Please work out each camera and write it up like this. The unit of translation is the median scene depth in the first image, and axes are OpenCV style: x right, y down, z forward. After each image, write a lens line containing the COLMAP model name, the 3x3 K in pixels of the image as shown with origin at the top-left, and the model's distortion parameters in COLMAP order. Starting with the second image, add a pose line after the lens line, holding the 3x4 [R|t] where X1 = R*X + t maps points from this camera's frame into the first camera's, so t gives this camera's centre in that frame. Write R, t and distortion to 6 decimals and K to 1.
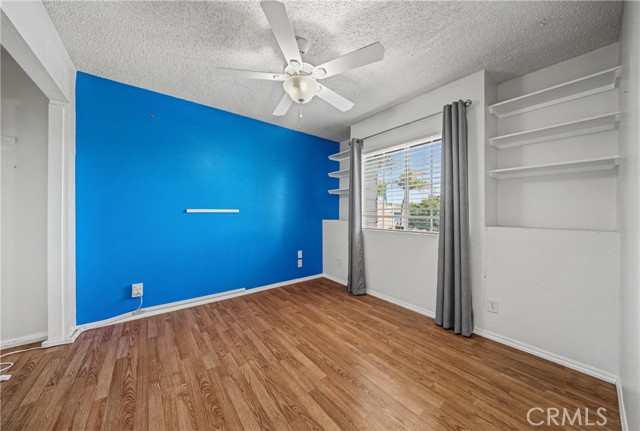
lens RADIAL K [[220.7, 0, 321.4], [0, 220.7, 214.4], [0, 0, 1]] dist [0.002912, 0.000176]
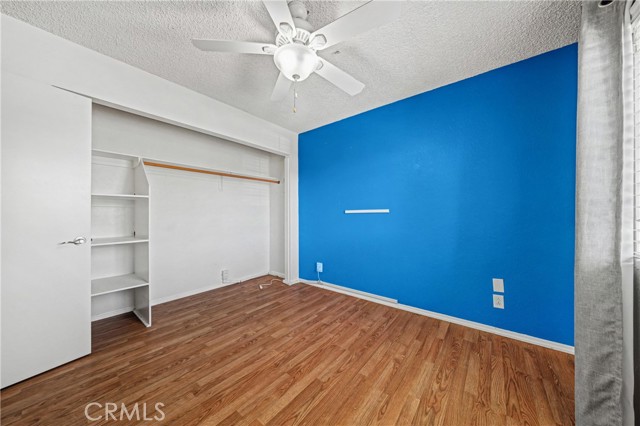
lens RADIAL K [[216.5, 0, 320.5], [0, 216.5, 213.1], [0, 0, 1]] dist [0.000065, 0.000022]
pose [[0.229256, -0.001339, -0.973365, 0.569310], [0.002345, 0.999997, -0.000824, -0.009877], [0.973363, -0.002093, 0.229258, 0.719552]]
